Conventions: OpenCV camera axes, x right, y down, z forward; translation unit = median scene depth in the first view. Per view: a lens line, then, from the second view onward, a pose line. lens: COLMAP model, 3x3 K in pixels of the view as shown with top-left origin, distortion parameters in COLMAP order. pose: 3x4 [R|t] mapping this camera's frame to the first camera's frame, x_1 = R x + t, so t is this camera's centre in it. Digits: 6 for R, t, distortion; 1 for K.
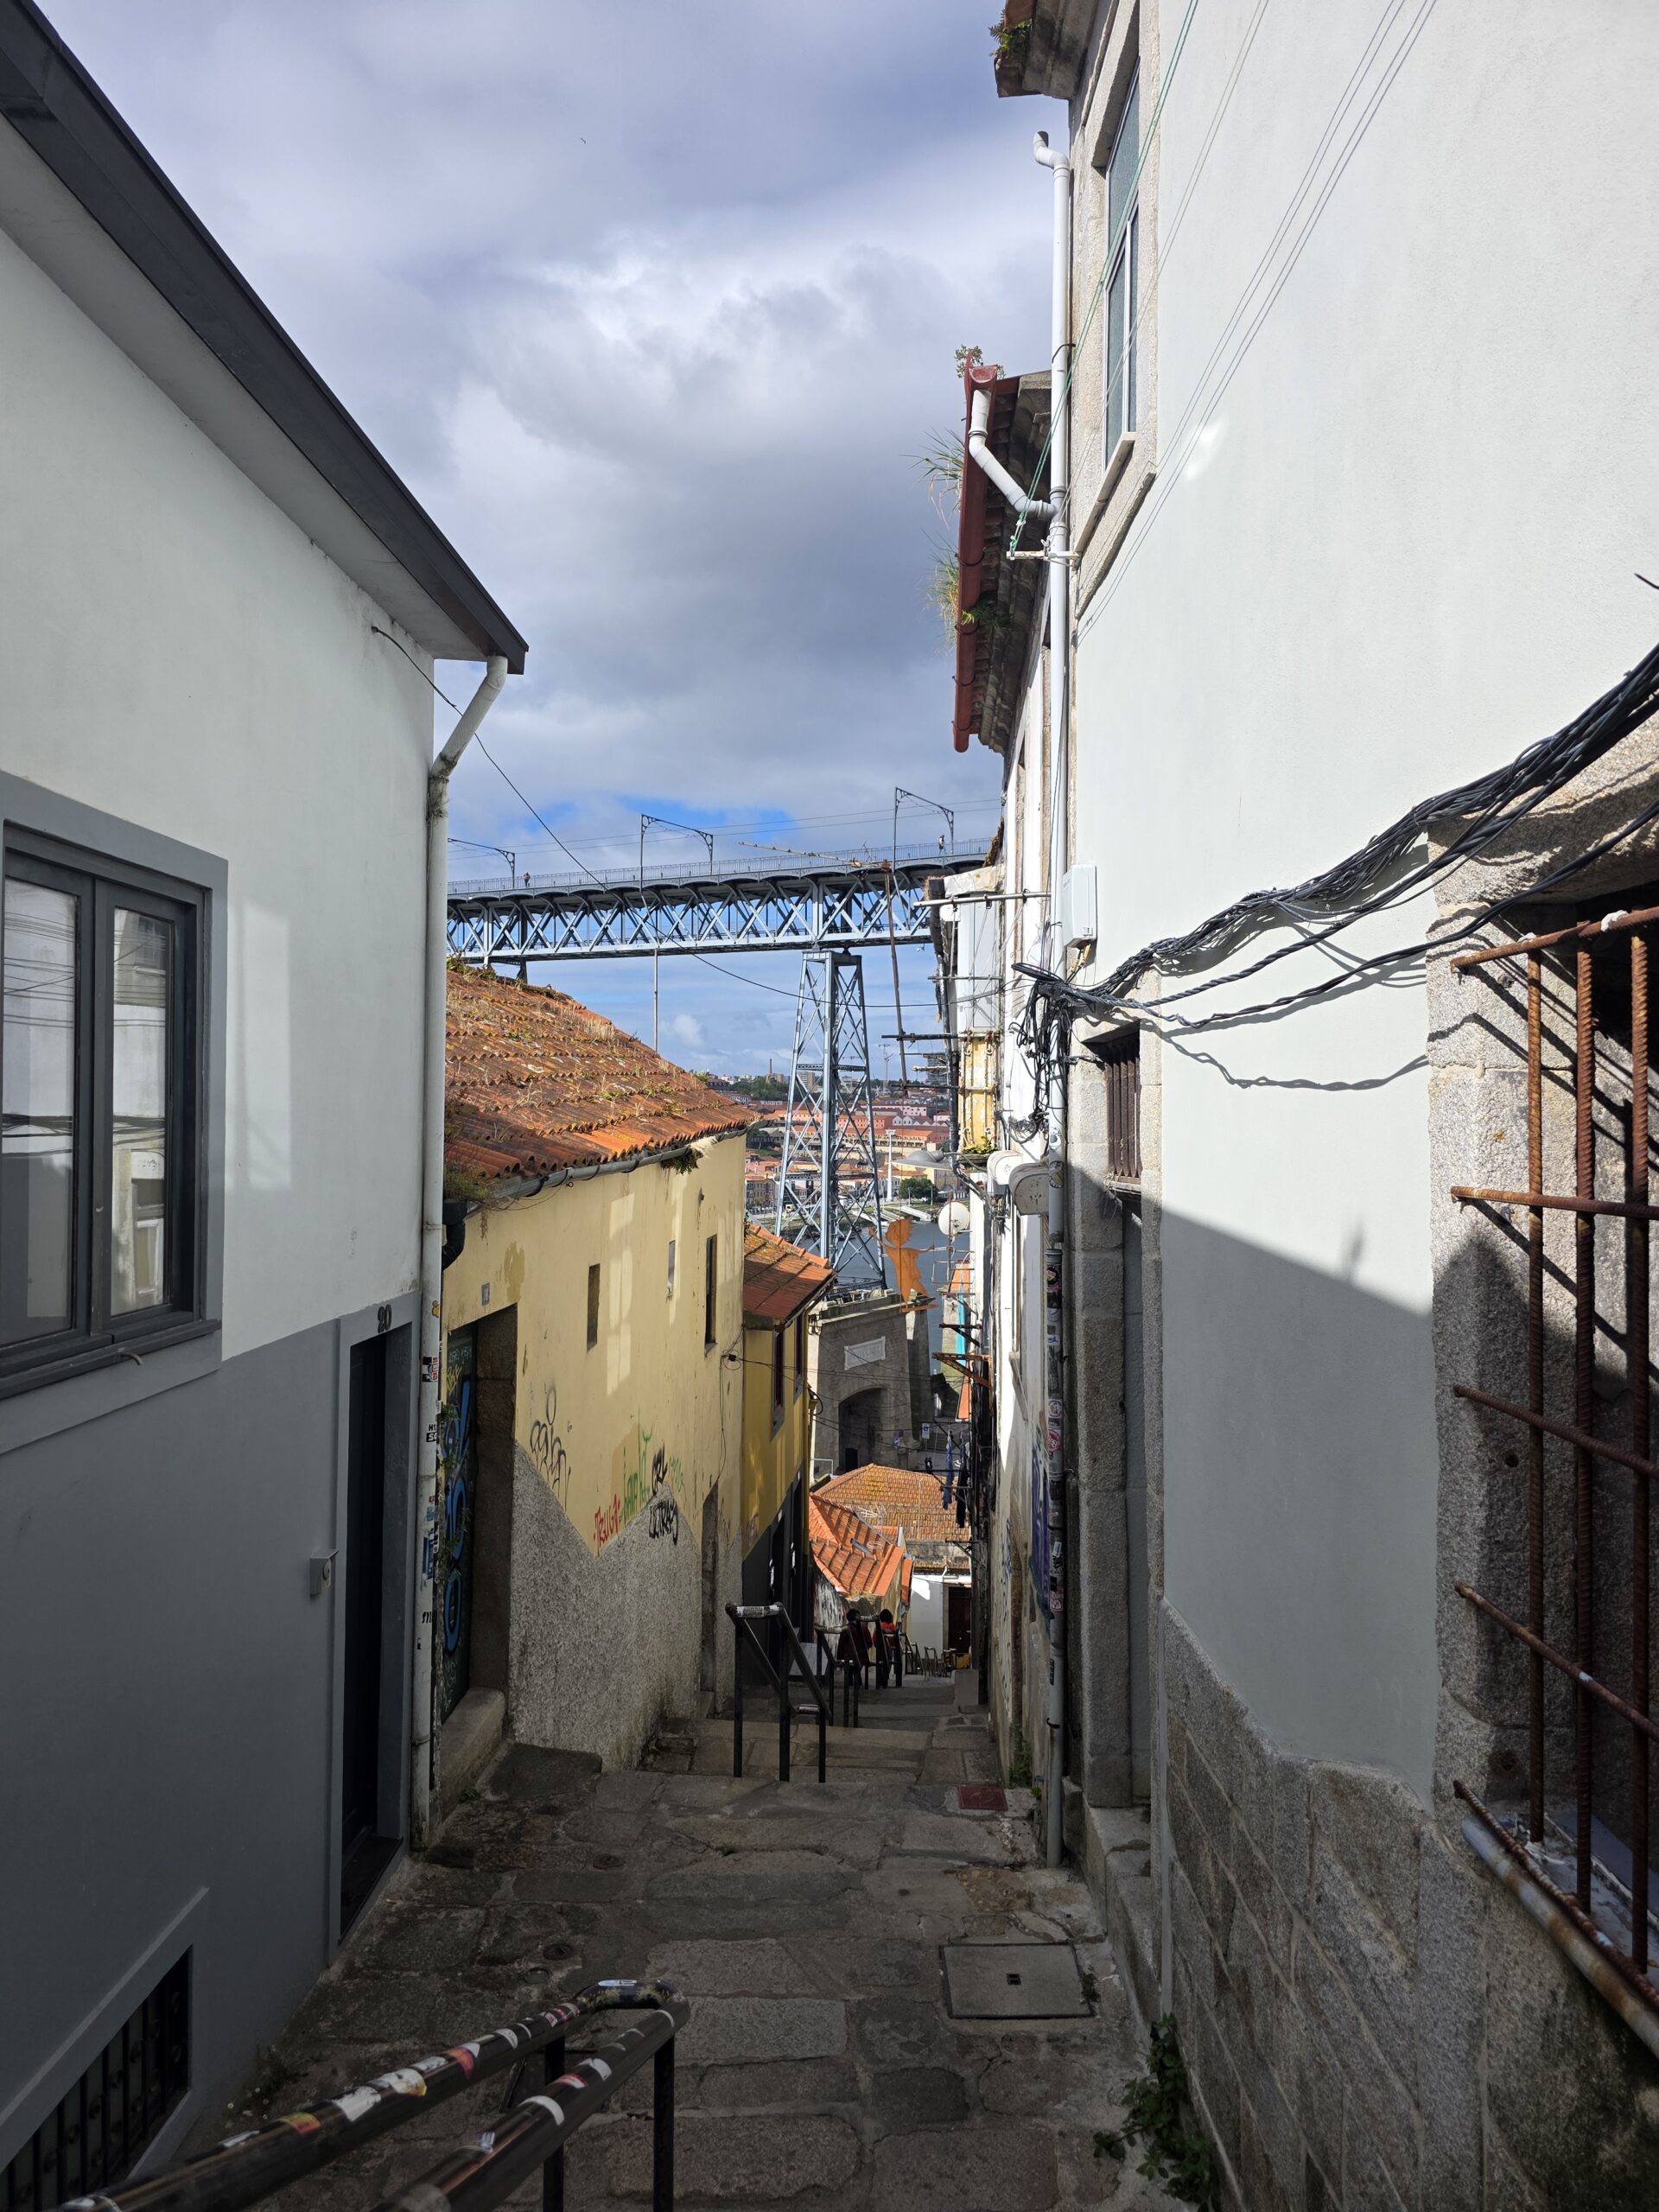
lens RADIAL K [[1459.8, 0, 829.5], [0, 1459.8, 1106.0], [0, 0, 1]] dist [0.038249, -0.002152]
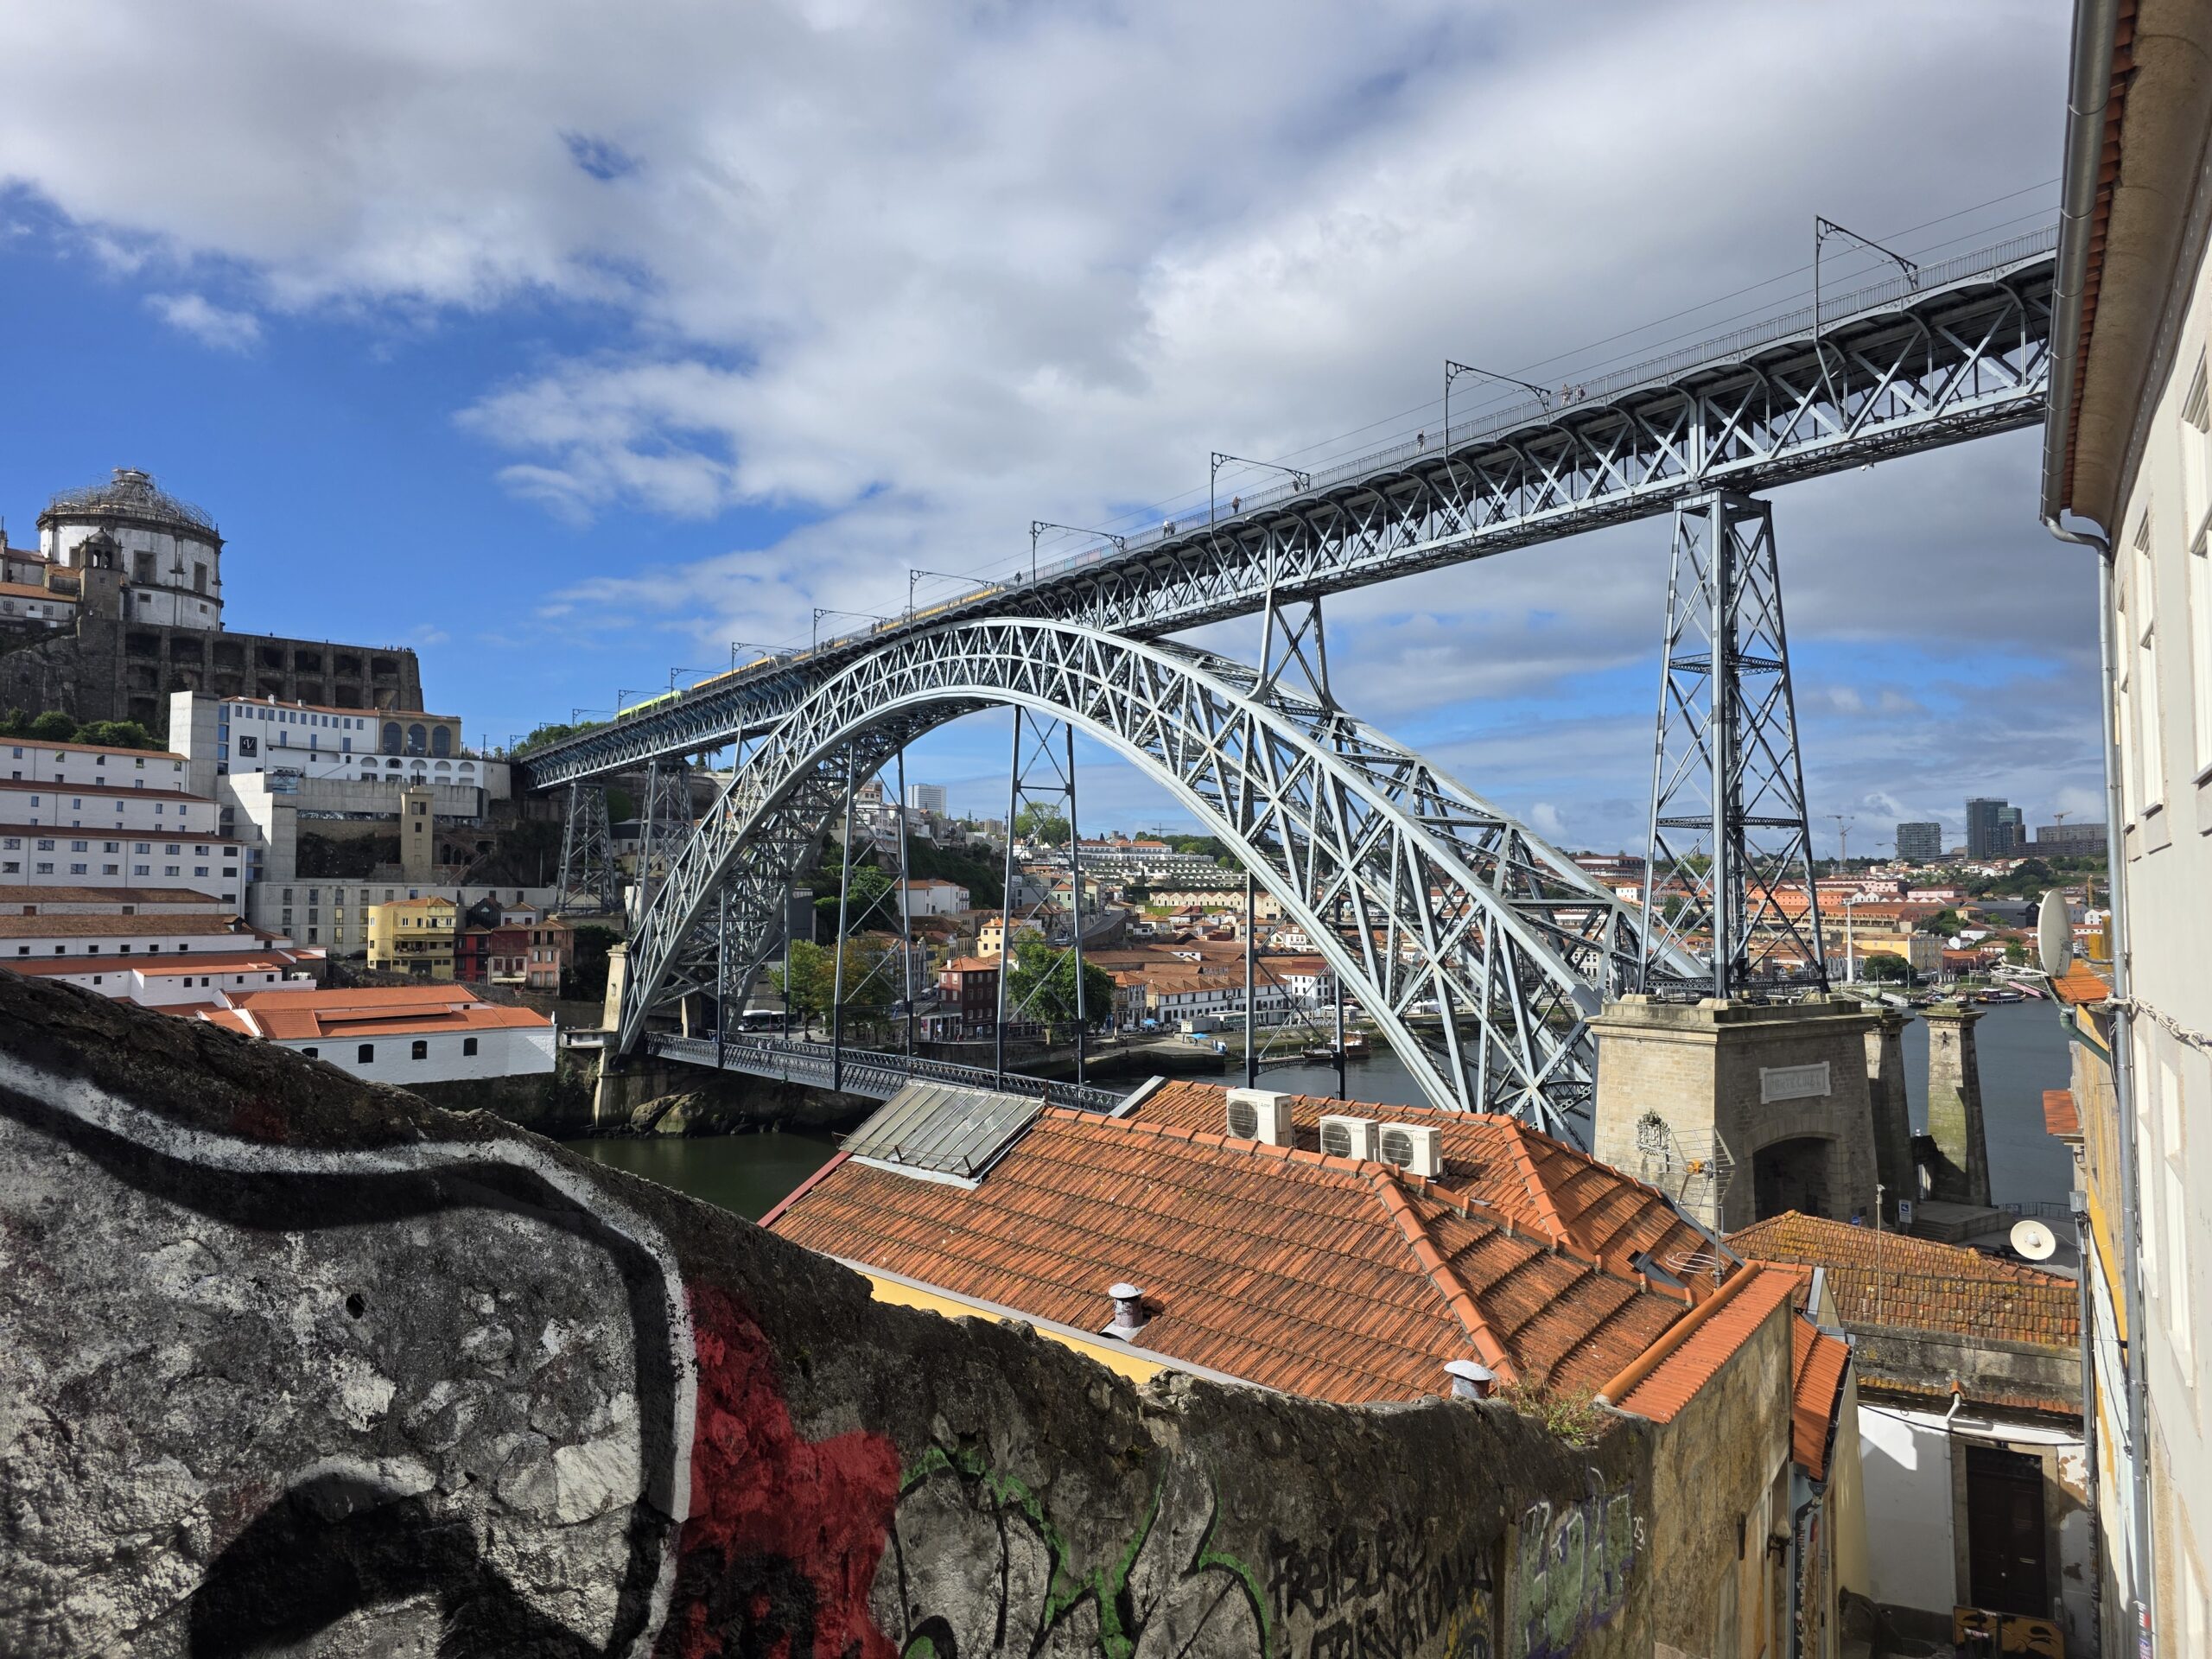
lens RADIAL K [[1459.8, 0, 1103.0], [0, 1459.8, 855.0], [0, 0, 1]] dist [0.038249, -0.002152]
pose [[0.909755, -0.029895, -0.414068, 0.018271], [0.016814, 0.999239, -0.035202, 0.082588], [0.414805, 0.025063, 0.909565, 0.246206]]
